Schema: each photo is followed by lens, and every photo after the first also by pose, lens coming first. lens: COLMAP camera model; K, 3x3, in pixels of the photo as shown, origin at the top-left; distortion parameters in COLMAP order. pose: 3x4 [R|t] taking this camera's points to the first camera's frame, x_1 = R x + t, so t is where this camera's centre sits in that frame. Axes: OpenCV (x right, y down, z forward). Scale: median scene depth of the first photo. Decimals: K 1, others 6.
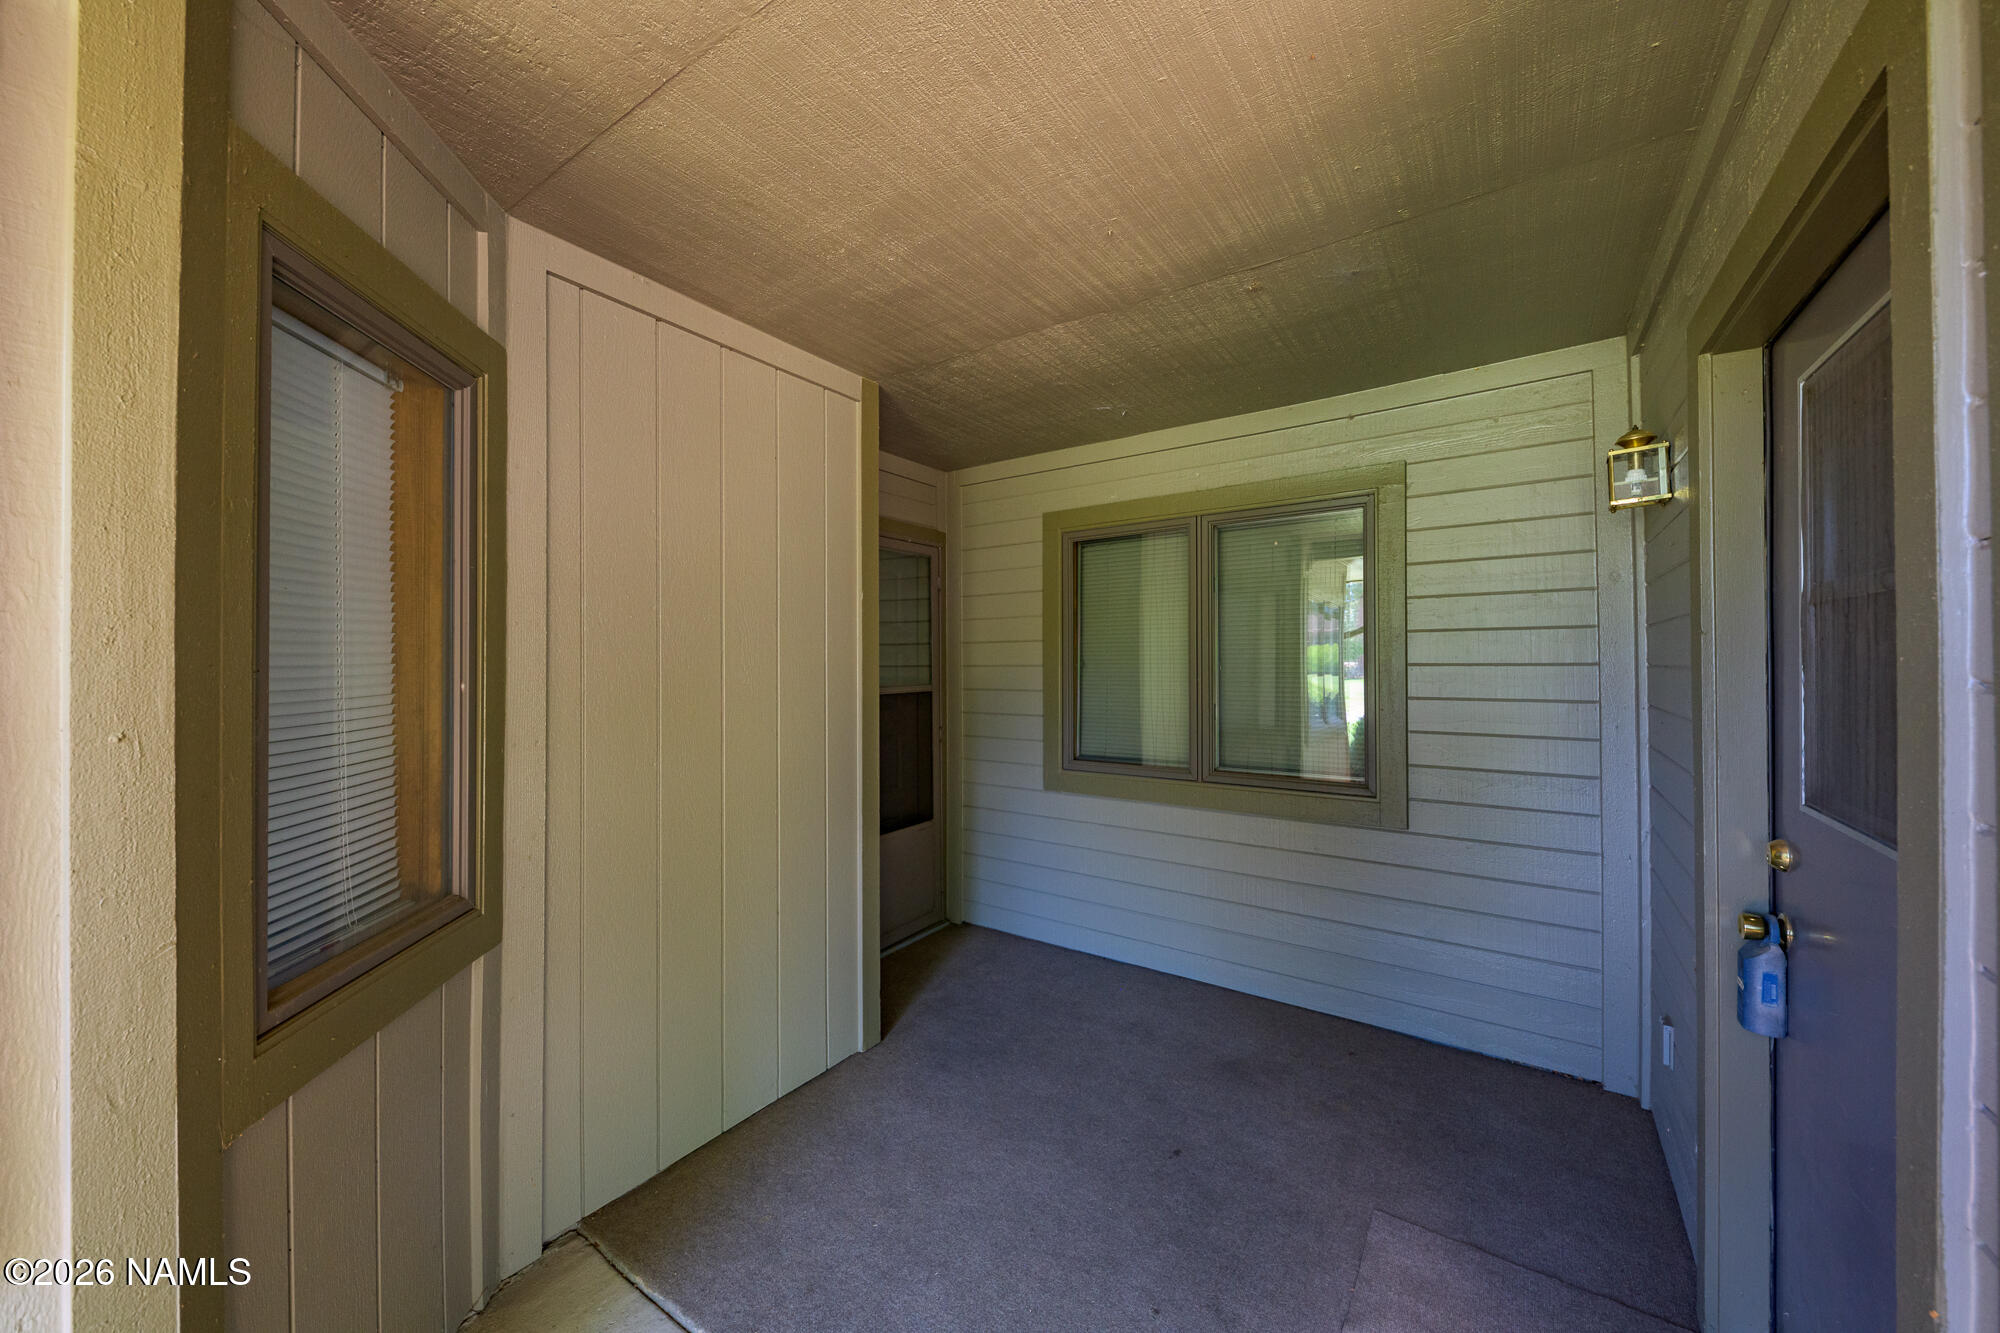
lens RADIAL K [[729.3, 0, 1000.0], [0, 729.3, 666.5], [0, 0, 1]] dist [0.001754, 0.000074]
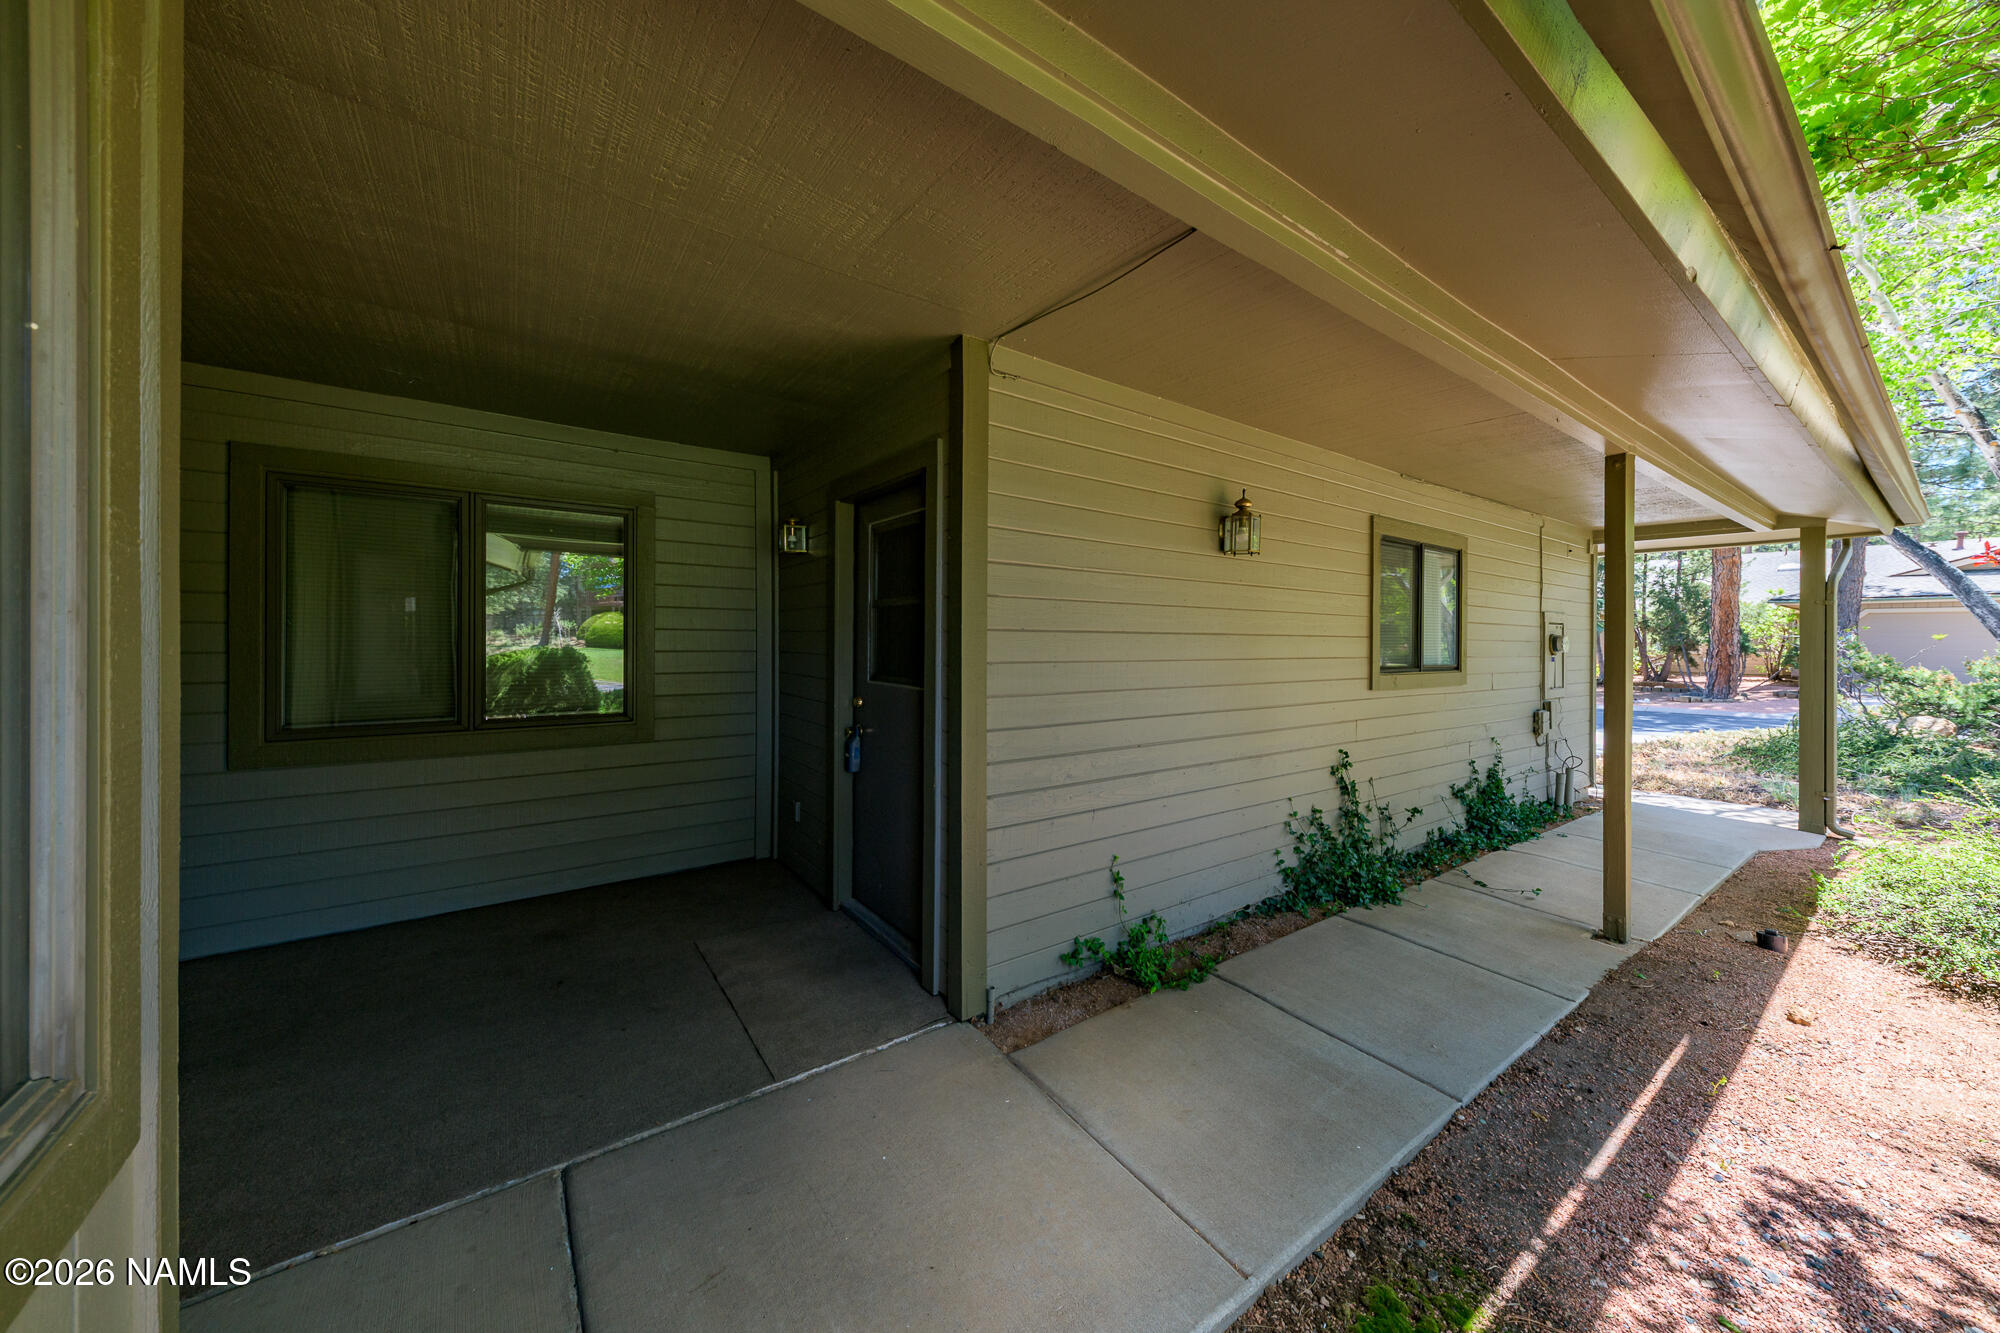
lens RADIAL K [[700.3, 0, 1049.1], [0, 700.3, 666.4], [0, 0, 1]] dist [0.010049, -0.005397]
pose [[0.279899, -0.025244, 0.959697, -0.719444], [-0.004344, 0.999611, 0.027561, 0.037715], [-0.960020, -0.011884, 0.279680, -0.220897]]
